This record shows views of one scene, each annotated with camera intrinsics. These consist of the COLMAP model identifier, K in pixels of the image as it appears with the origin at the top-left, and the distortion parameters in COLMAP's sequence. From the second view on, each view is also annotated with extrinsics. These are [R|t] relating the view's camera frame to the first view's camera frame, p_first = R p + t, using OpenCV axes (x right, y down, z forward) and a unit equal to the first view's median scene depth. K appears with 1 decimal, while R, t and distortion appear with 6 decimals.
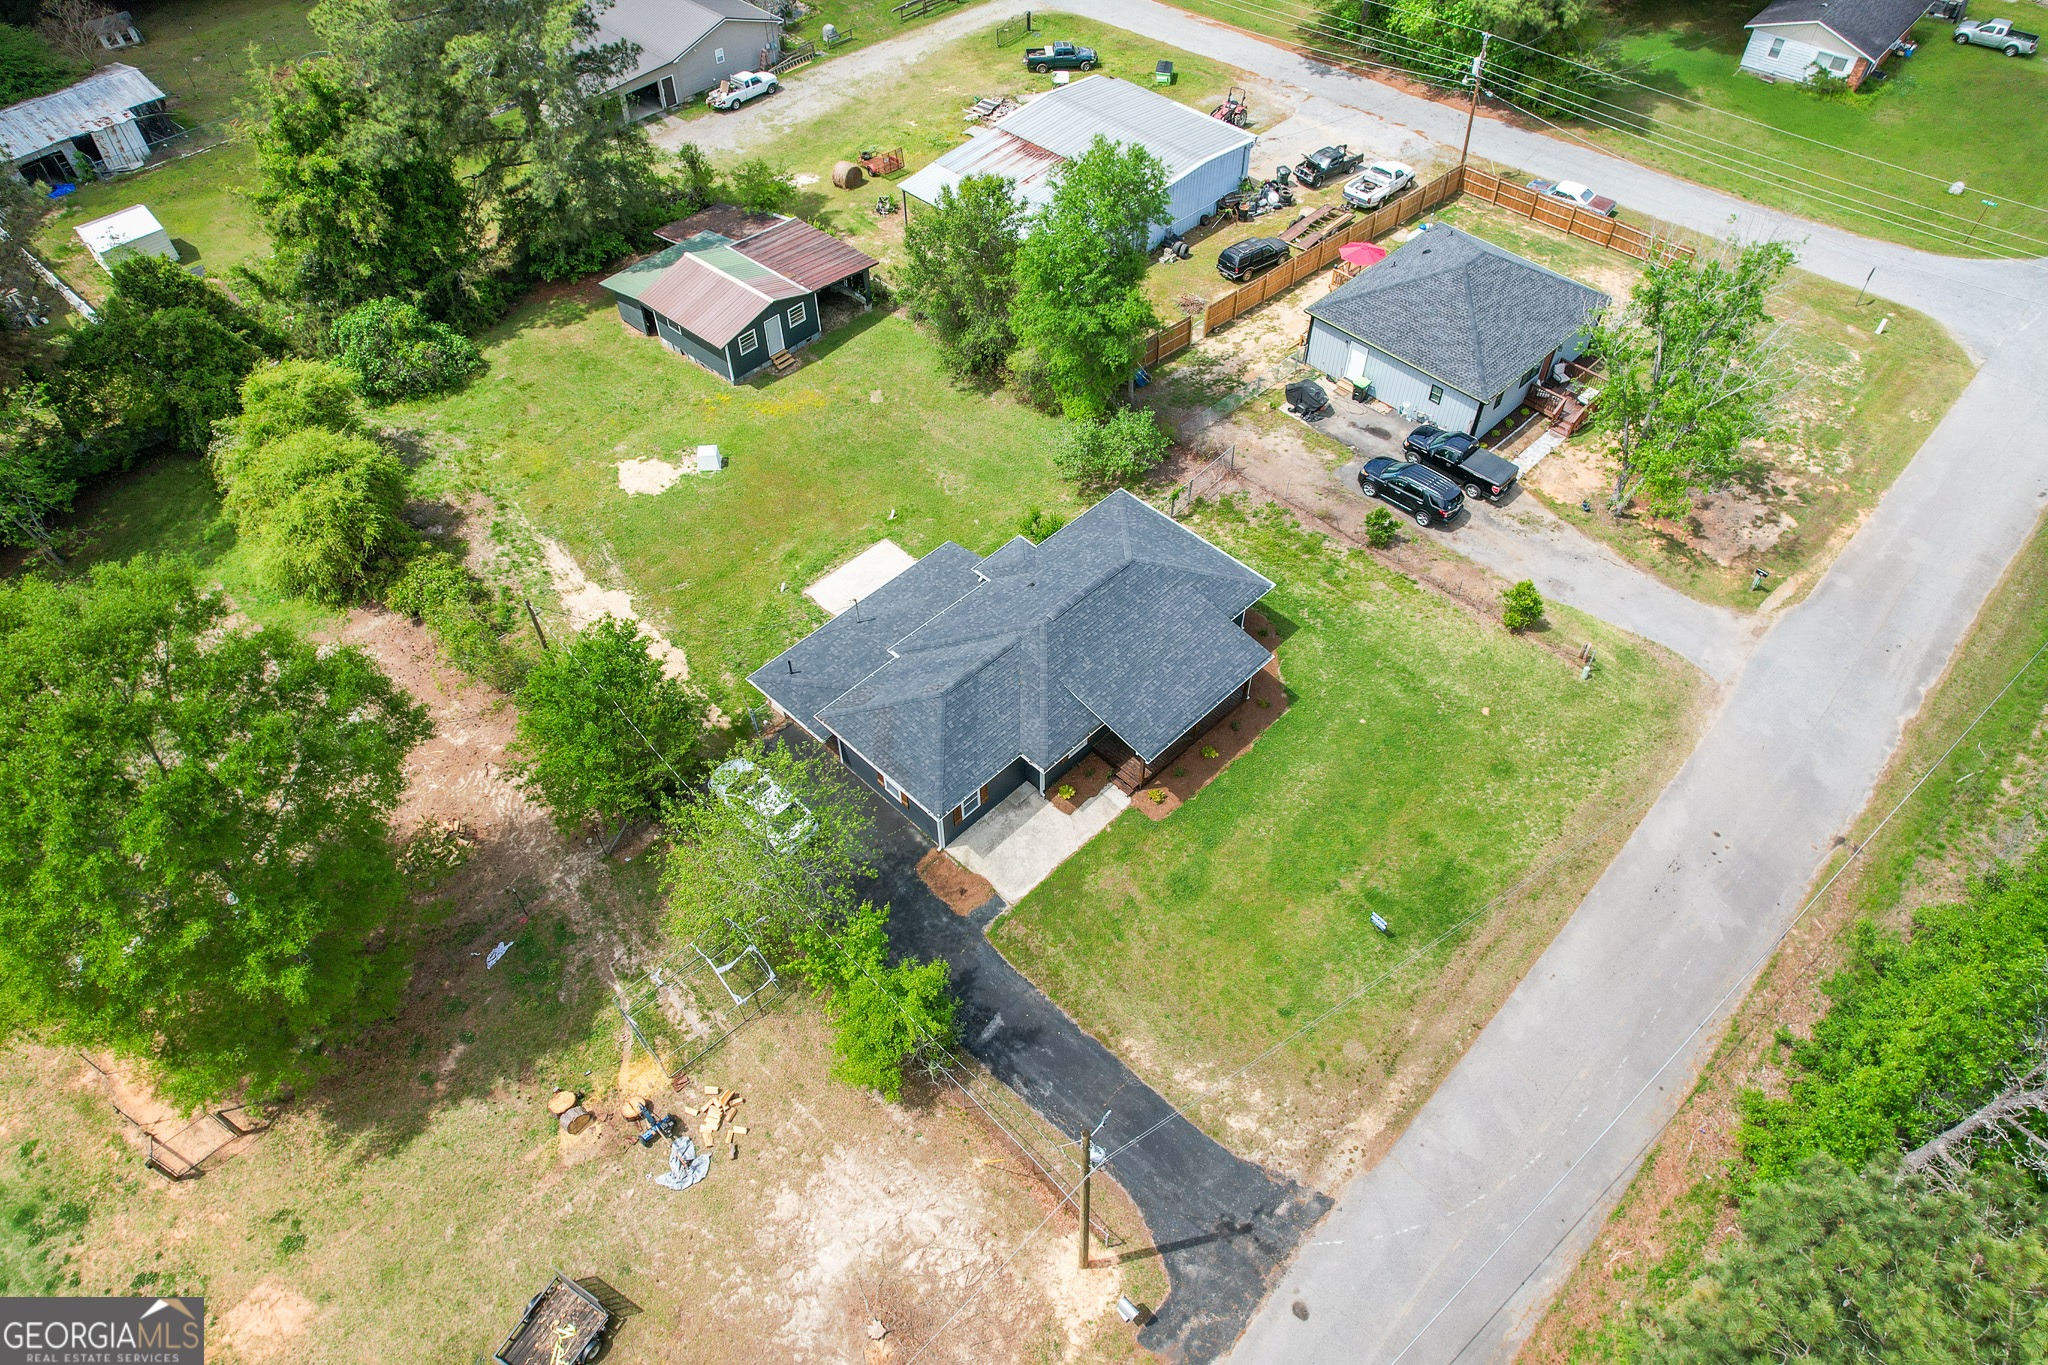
lens RADIAL K [[1306.6, 0, 1025.2], [0, 1306.6, 681.3], [0, 0, 1]] dist [-0.077348, 0.069208]
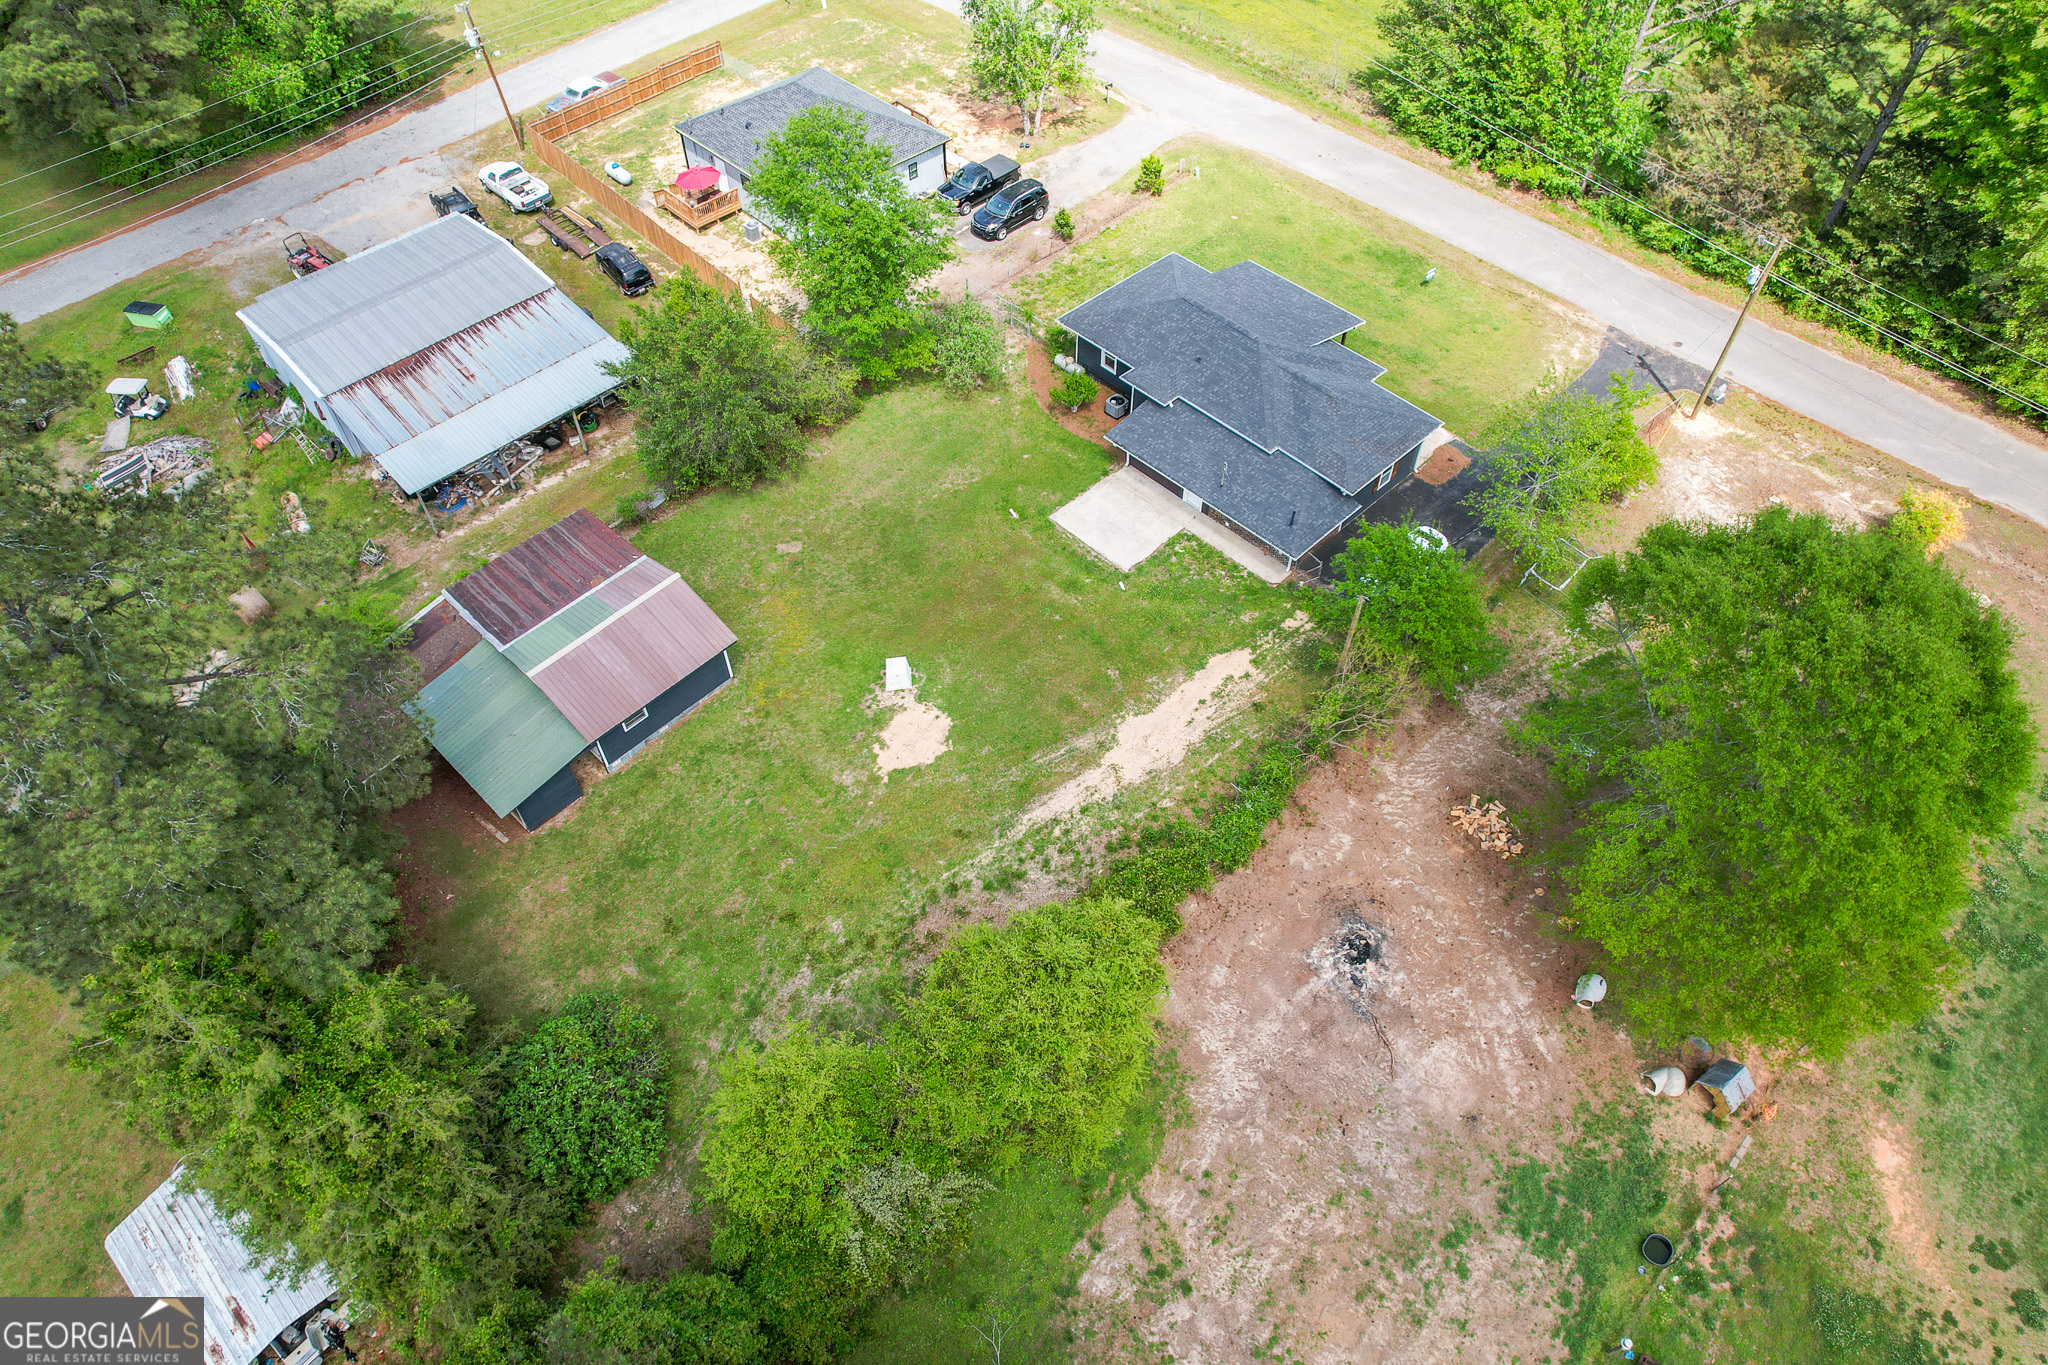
lens RADIAL K [[1306.6, 0, 1027.3], [0, 1306.6, 683.6], [0, 0, 1]] dist [-0.077348, 0.069208]
pose [[0.026957, -0.773349, 0.633407, -0.902041], [0.760242, 0.427292, 0.489340, -0.598371], [-0.649080, 0.468351, 0.599451, 0.518173]]
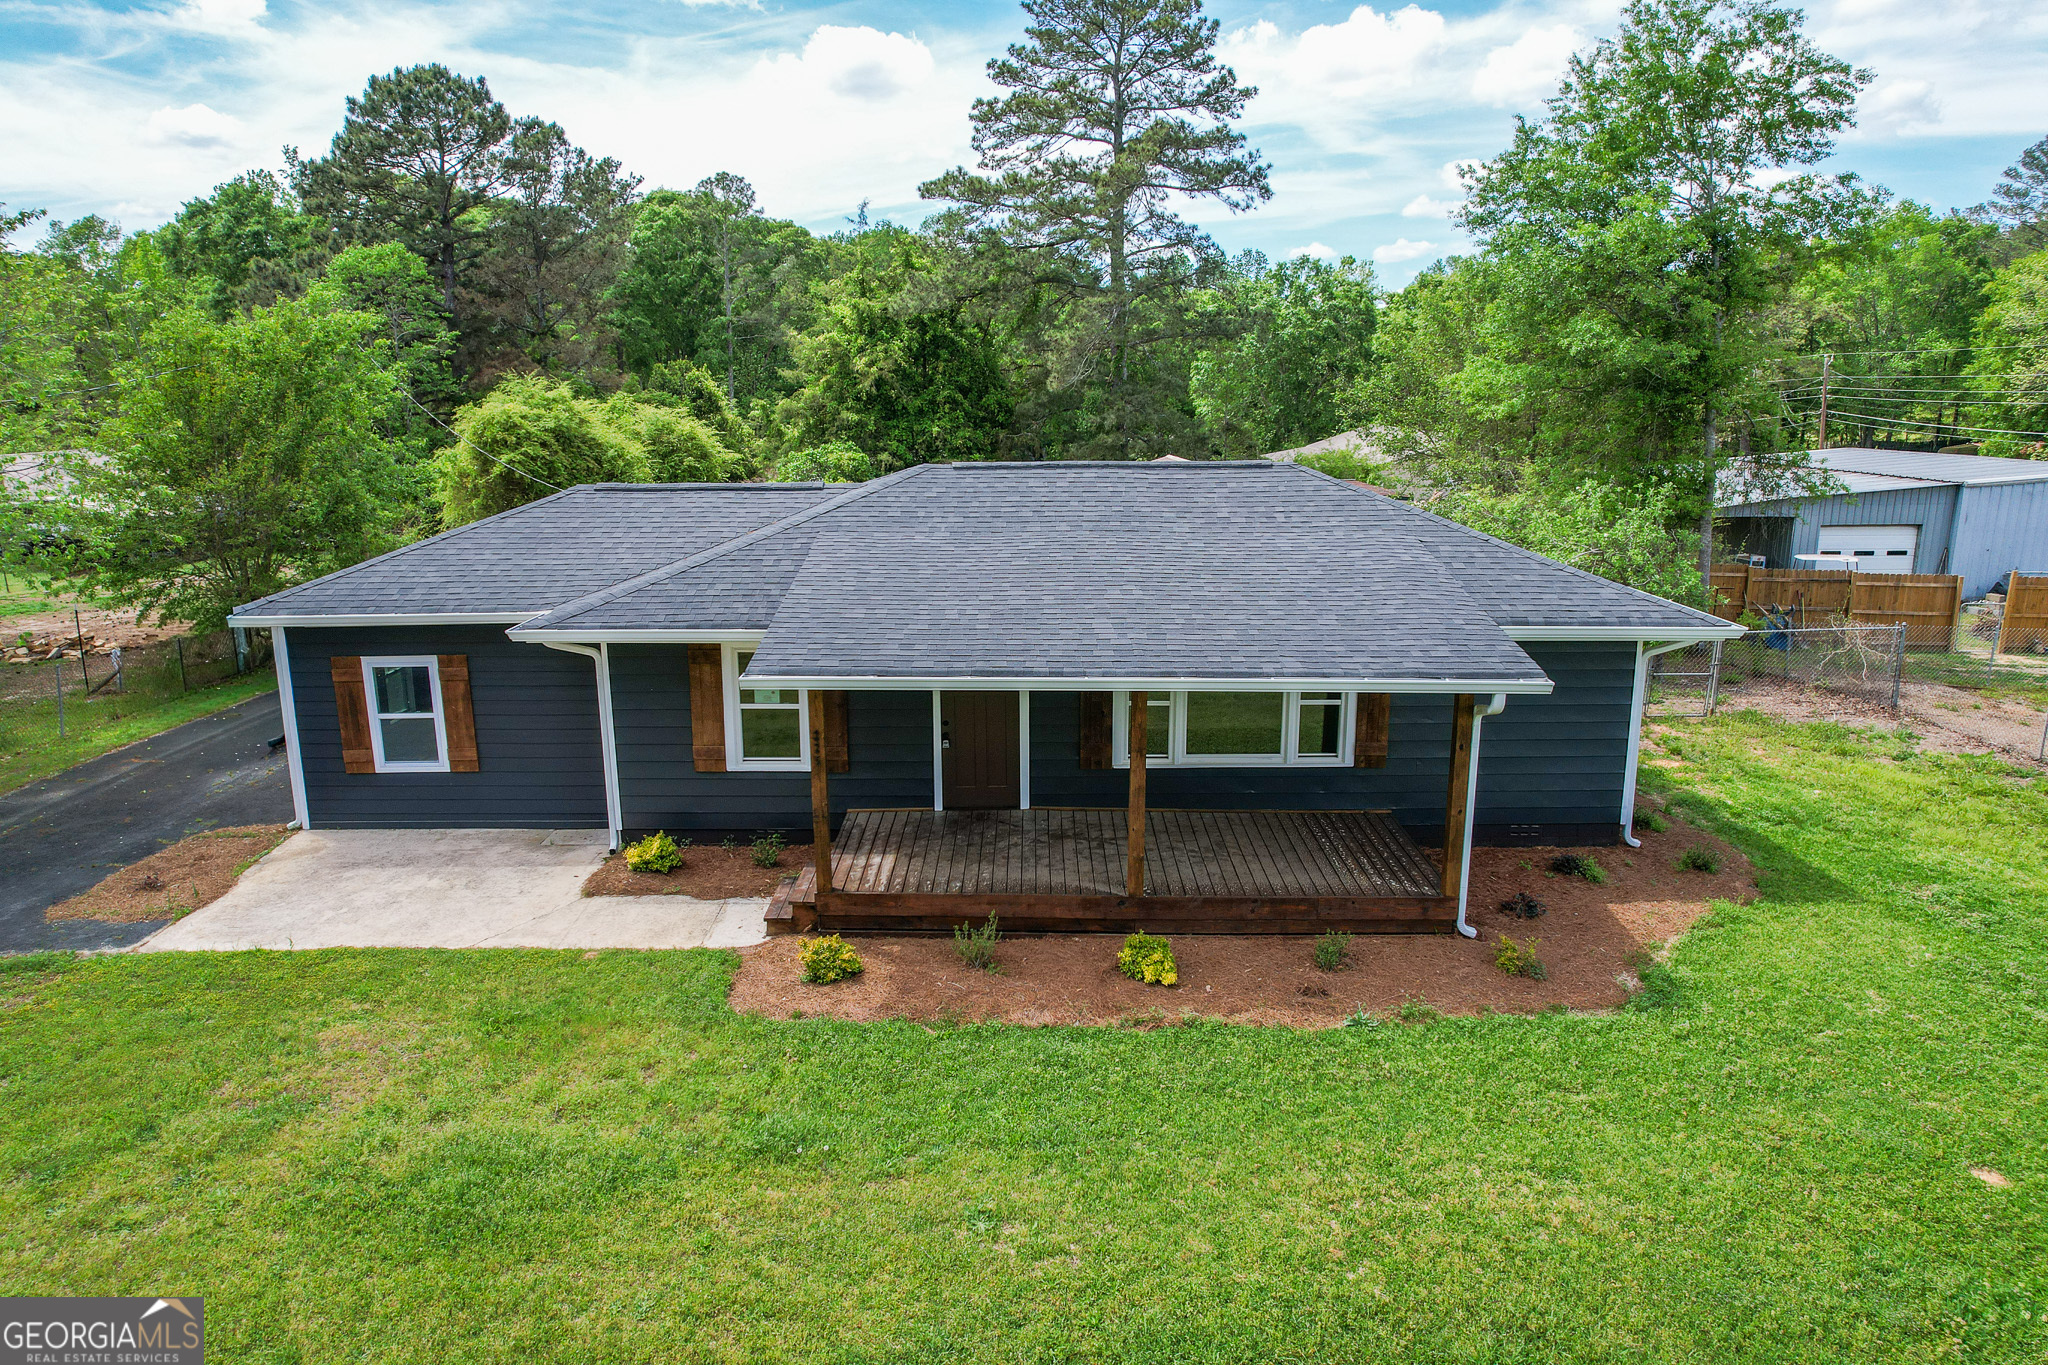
lens RADIAL K [[1306.6, 0, 1025.2], [0, 1306.6, 686.6], [0, 0, 1]] dist [-0.077348, 0.069208]
pose [[0.710404, 0.160796, -0.685179, 0.261331], [-0.532884, 0.758845, -0.374418, 0.109751], [0.459740, 0.631109, 0.624772, 0.750213]]
